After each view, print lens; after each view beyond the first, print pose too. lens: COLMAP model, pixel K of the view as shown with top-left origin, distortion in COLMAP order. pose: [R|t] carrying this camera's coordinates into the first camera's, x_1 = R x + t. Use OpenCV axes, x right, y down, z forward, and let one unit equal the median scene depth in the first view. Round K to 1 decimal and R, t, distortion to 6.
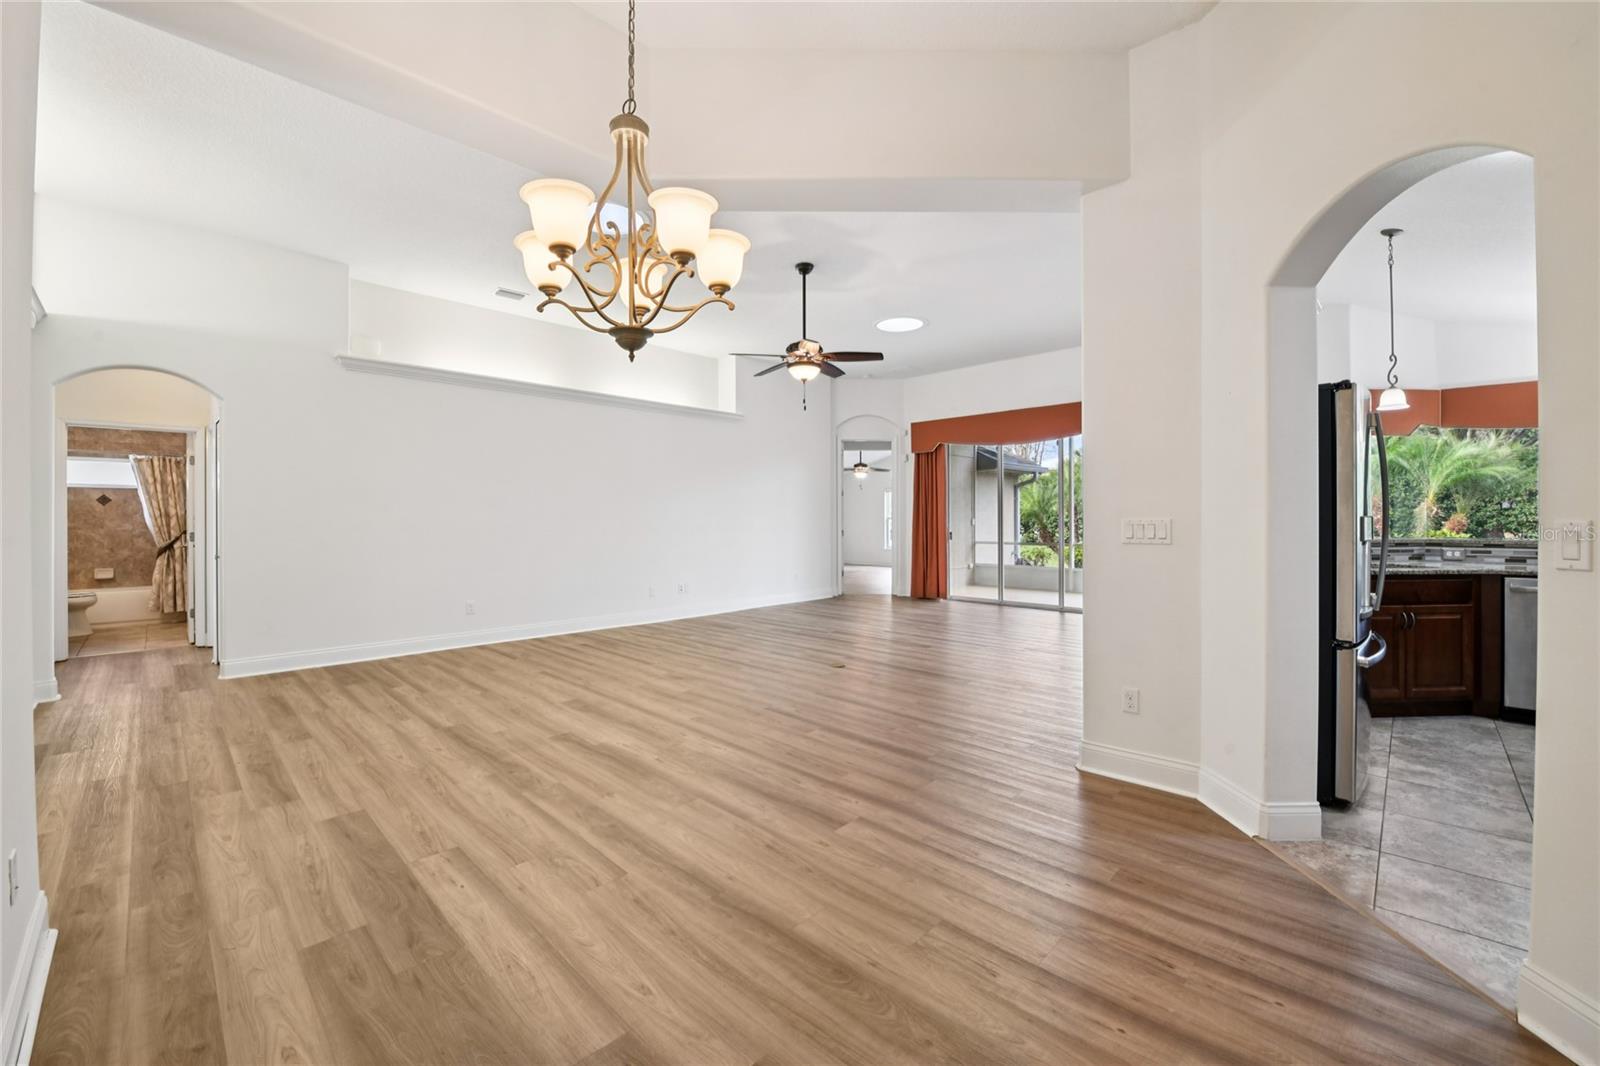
lens RADIAL K [[645.3, 0, 799.2], [0, 645.3, 517.5], [0, 0, 1]] dist [-0.024237, 0.000117]
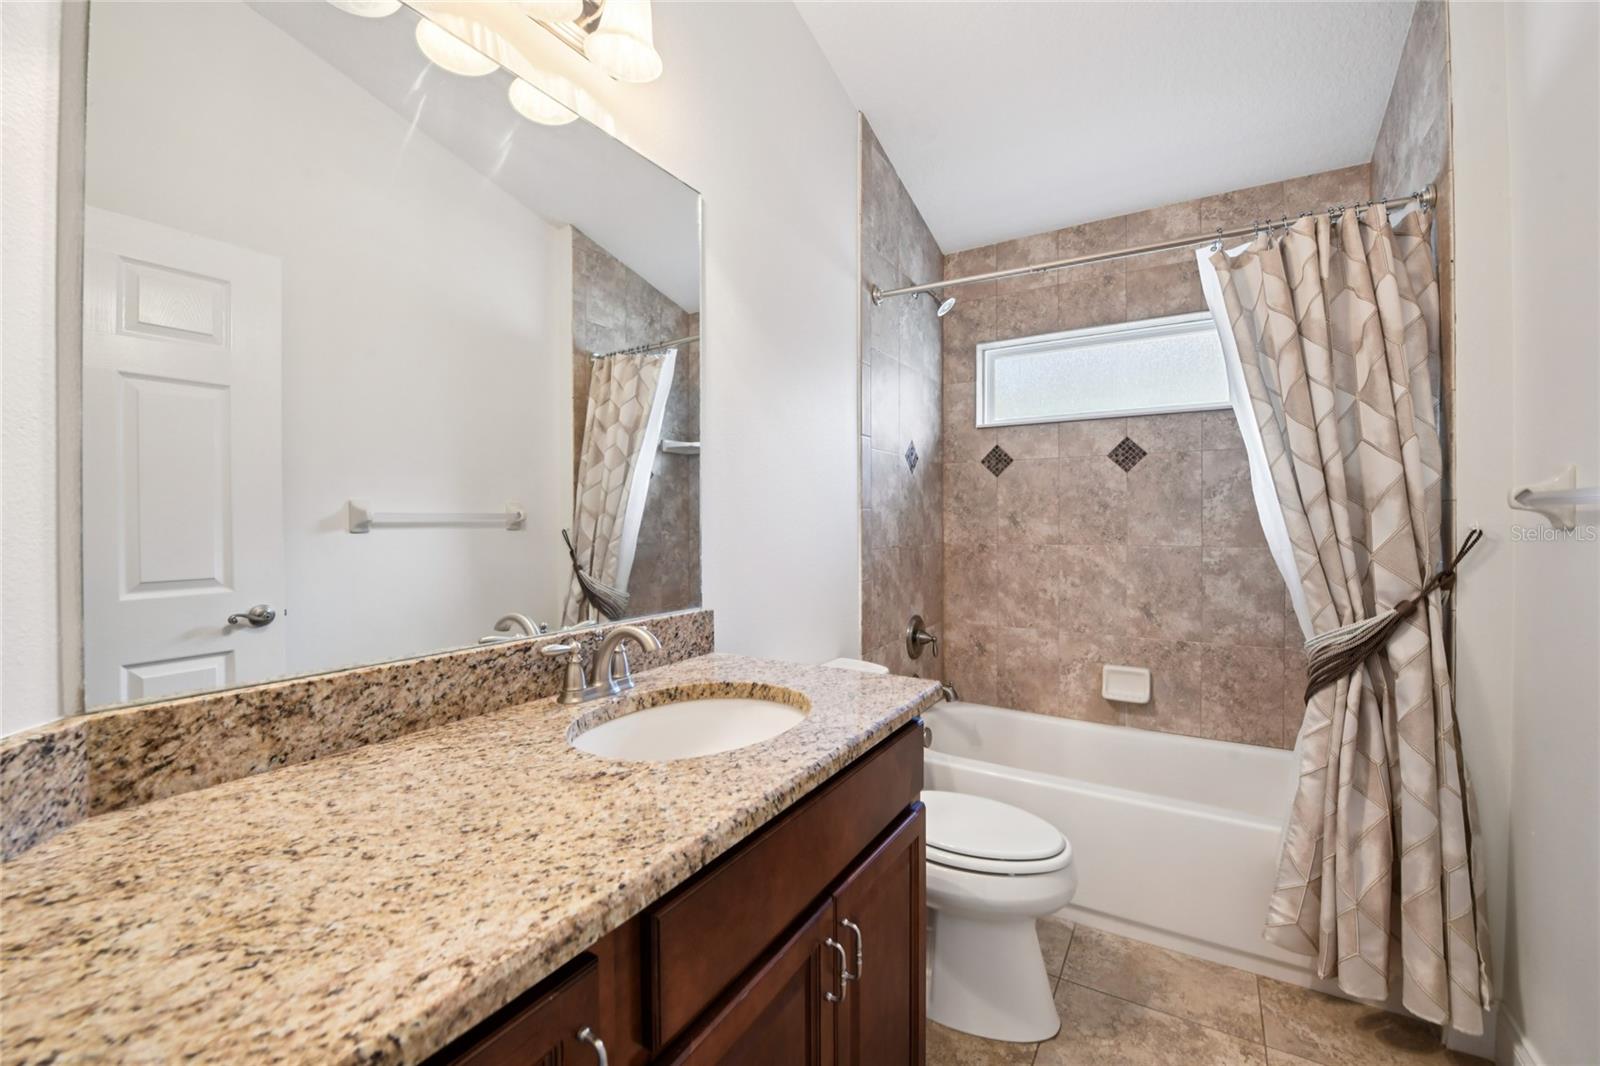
lens RADIAL K [[645.3, 0, 800.7], [0, 645.3, 523.1], [0, 0, 1]] dist [-0.024237, 0.000117]
pose [[0.221558, 0.009619, -0.975100, -0.840192], [0.001800, 0.999946, 0.010273, 0.004017], [0.975145, -0.004031, 0.221529, 0.776231]]
